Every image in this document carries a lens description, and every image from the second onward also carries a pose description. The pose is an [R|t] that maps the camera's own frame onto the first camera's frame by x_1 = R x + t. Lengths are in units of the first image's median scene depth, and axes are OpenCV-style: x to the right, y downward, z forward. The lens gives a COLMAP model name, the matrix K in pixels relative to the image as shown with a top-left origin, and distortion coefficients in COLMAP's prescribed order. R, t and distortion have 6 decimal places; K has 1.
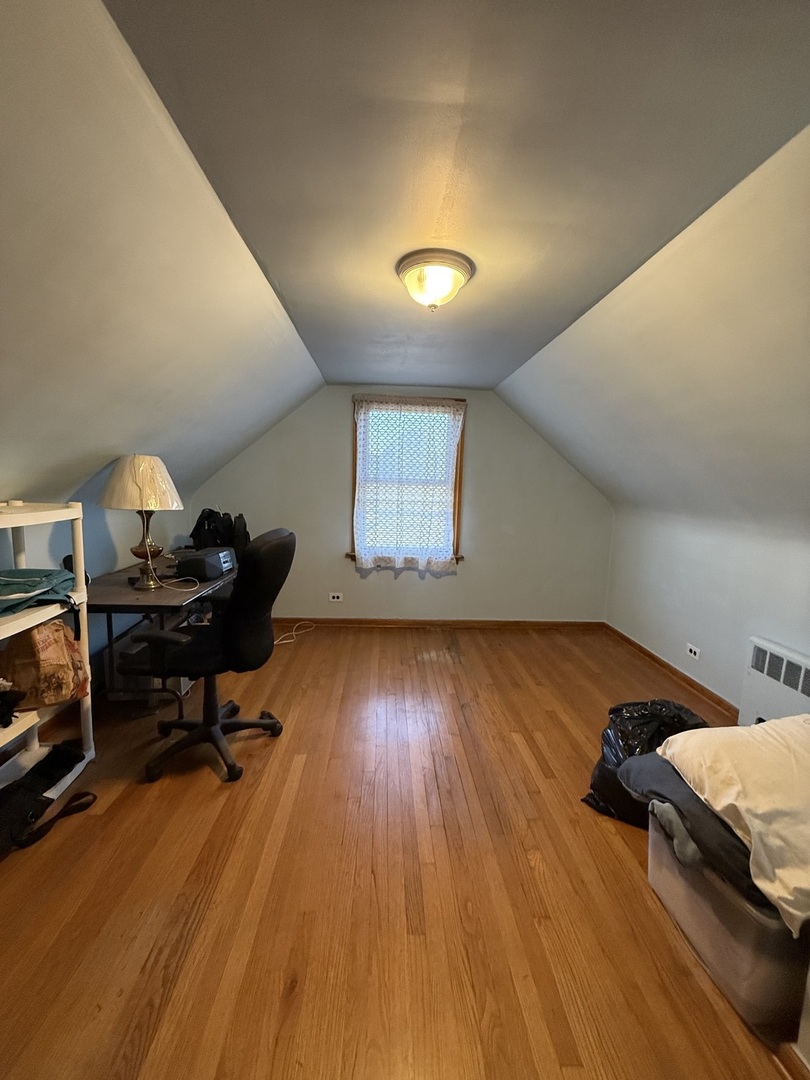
lens RADIAL K [[428.6, 0, 400.7], [0, 428.6, 536.7], [0, 0, 1]] dist [-0.000054, 0.000304]
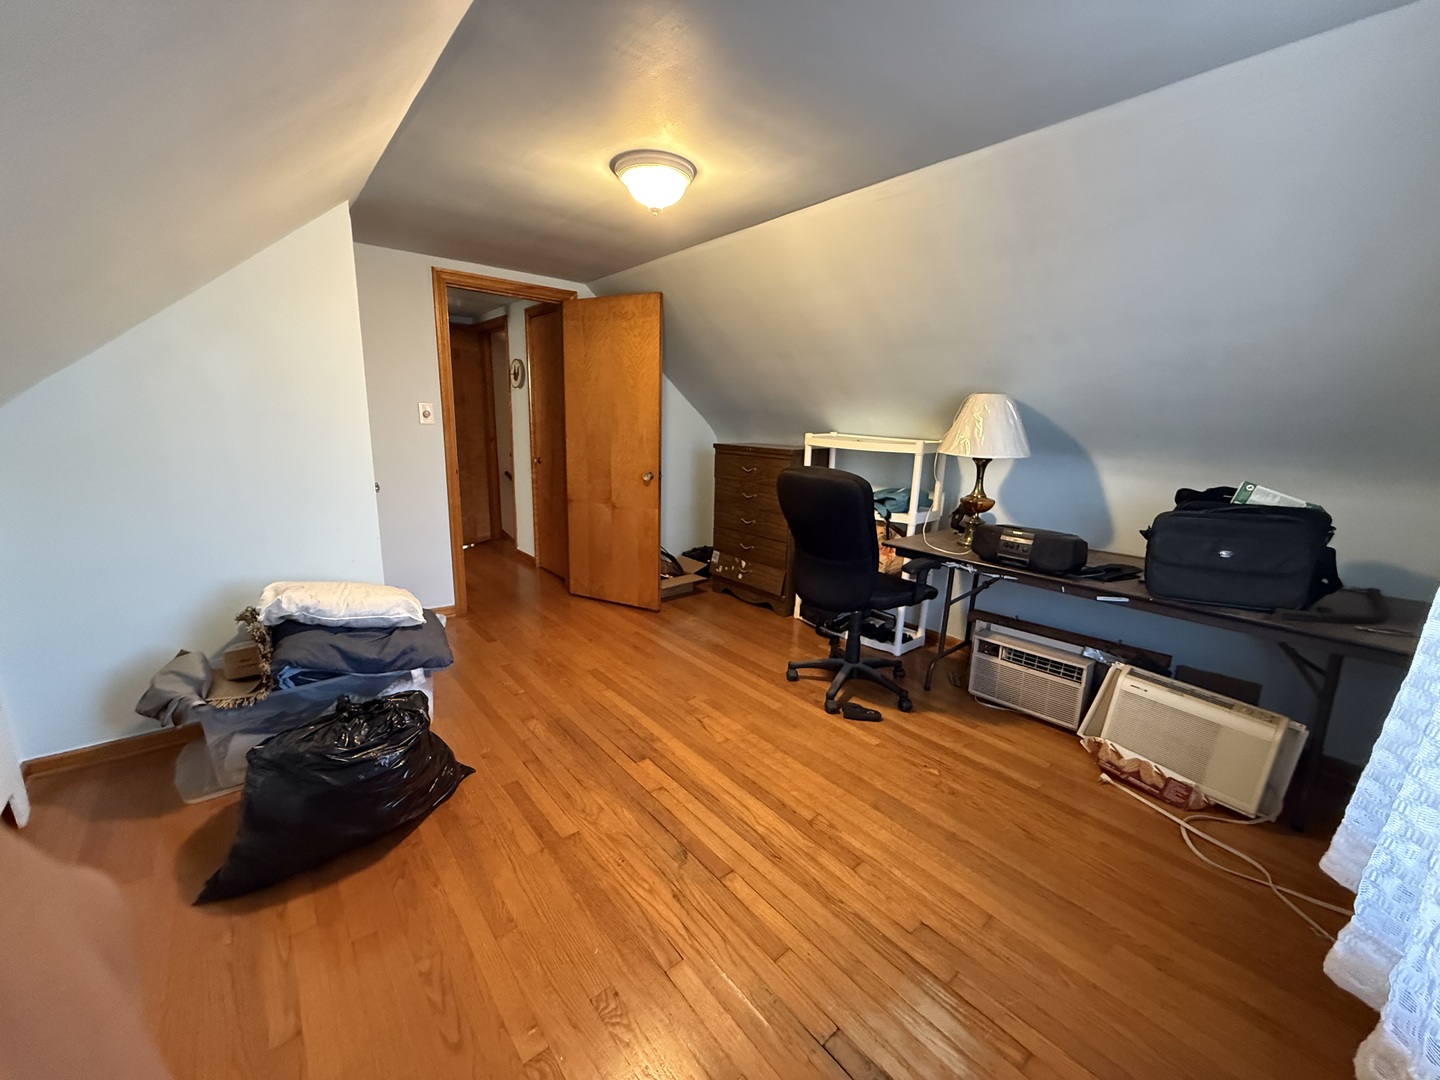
lens RADIAL K [[571.5, 0, 720.0], [0, 571.5, 540.0], [0, 0, 1]] dist [-0.000054, 0.000304]
pose [[-0.787630, 0.077348, -0.611275, 0.554369], [-0.127684, 0.950064, 0.284738, -0.164337], [0.602774, 0.302318, -0.738422, 1.587813]]
